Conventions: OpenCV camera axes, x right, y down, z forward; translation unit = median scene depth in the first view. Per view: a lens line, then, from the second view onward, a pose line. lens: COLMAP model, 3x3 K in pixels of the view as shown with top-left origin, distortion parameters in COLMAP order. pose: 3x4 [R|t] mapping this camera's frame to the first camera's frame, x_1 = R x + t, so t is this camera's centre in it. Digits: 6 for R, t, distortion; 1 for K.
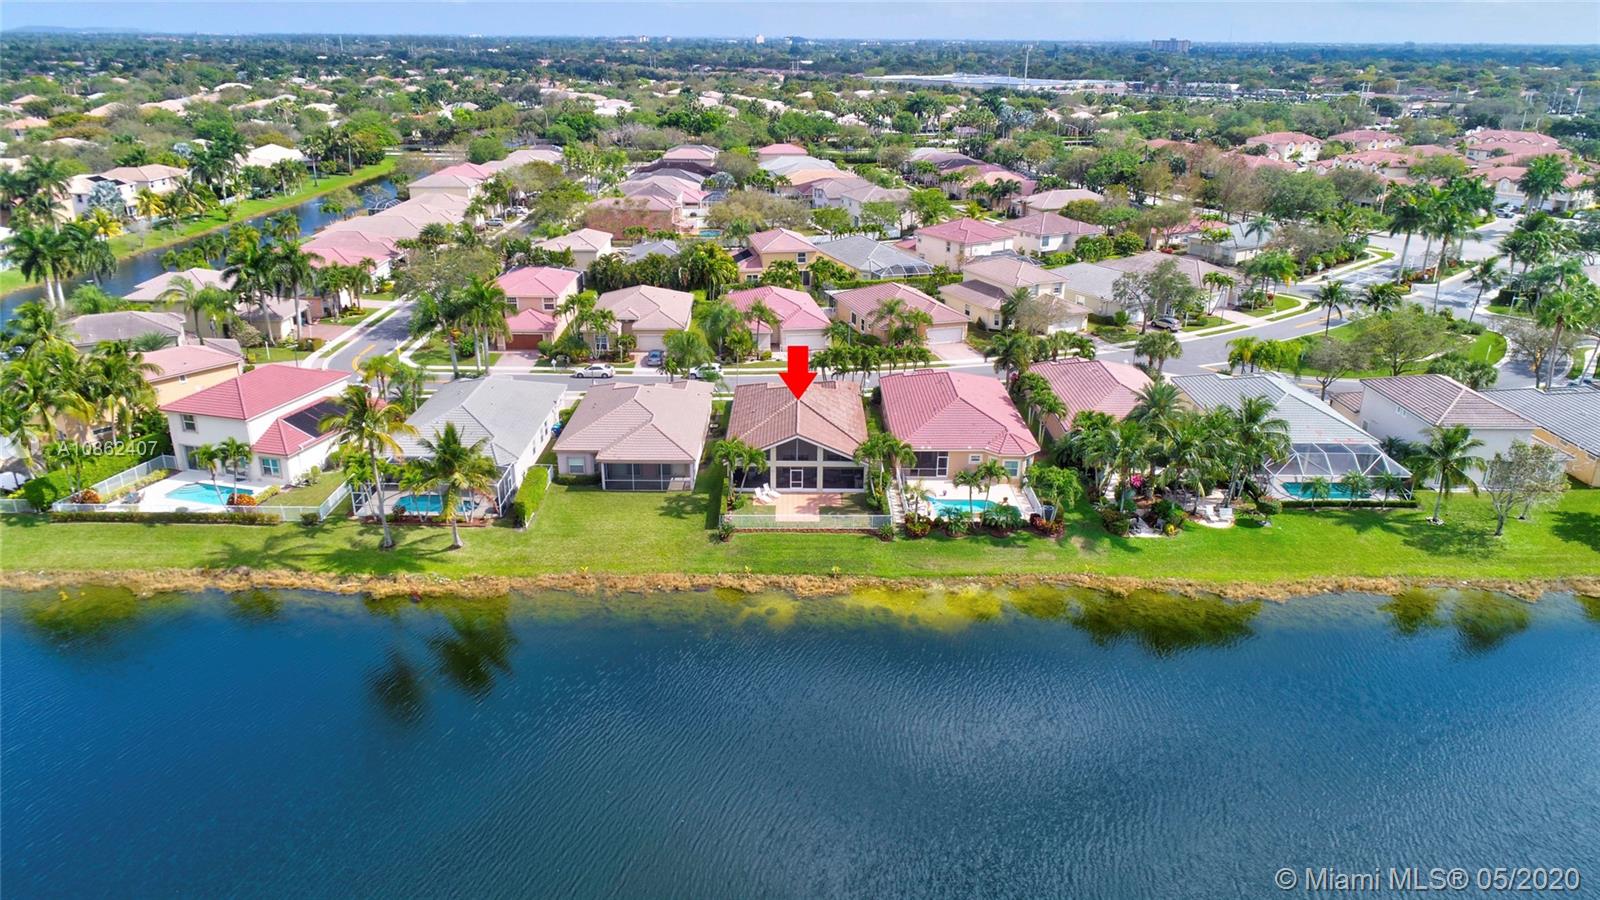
lens RADIAL K [[1082.1, 0, 800.0], [0, 1082.1, 450.0], [0, 0, 1]] dist [-0.000238, 0.002791]
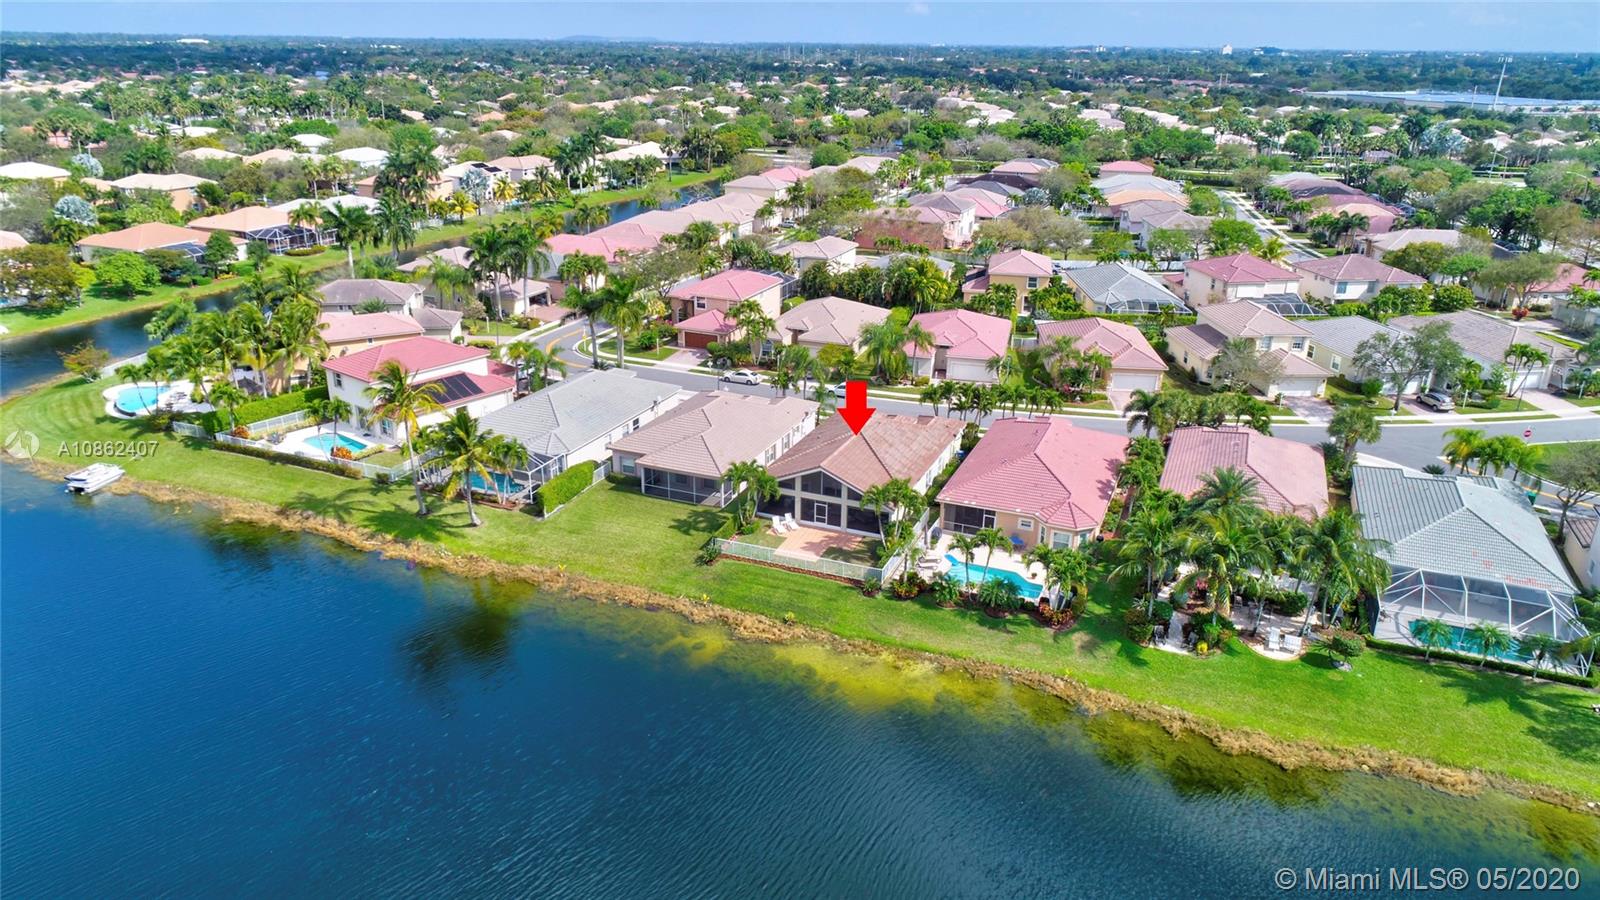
lens RADIAL K [[1082.1, 0, 800.0], [0, 1082.1, 450.0], [0, 0, 1]] dist [-0.000238, 0.002791]
pose [[0.921758, 0.139528, -0.361792, 0.218373], [-0.142333, 0.989636, 0.019031, -0.030347], [0.360698, 0.033953, 0.932065, 0.079950]]
